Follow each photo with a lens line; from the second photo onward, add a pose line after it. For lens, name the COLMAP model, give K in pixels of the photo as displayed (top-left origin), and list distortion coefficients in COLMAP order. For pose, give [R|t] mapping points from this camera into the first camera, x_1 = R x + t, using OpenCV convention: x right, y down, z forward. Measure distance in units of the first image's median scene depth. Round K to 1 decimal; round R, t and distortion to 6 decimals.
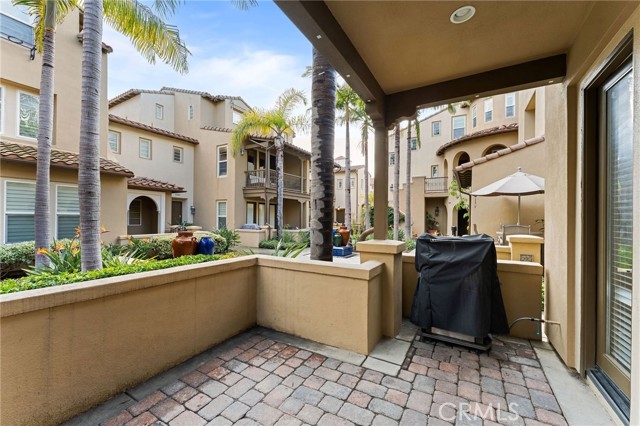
lens RADIAL K [[261.5, 0, 316.3], [0, 261.5, 215.6], [0, 0, 1]] dist [-0.002382, 0.000021]
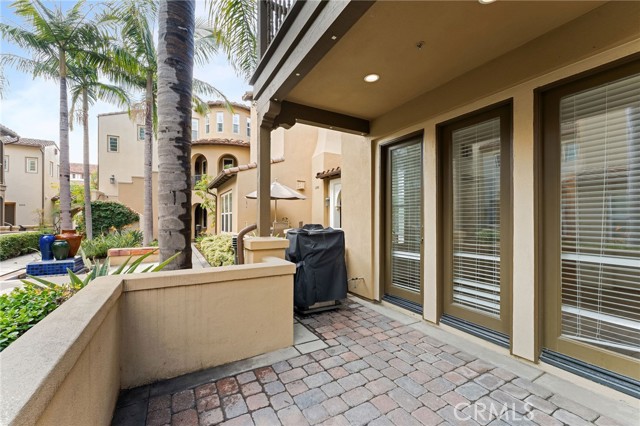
lens RADIAL K [[261.5, 0, 317.7], [0, 261.5, 217.0], [0, 0, 1]] dist [-0.002382, 0.000021]
pose [[0.496523, 0.001567, 0.868022, -0.645550], [-0.007065, 0.999973, 0.002236, 0.014426], [-0.867995, -0.007242, 0.496520, 0.381309]]
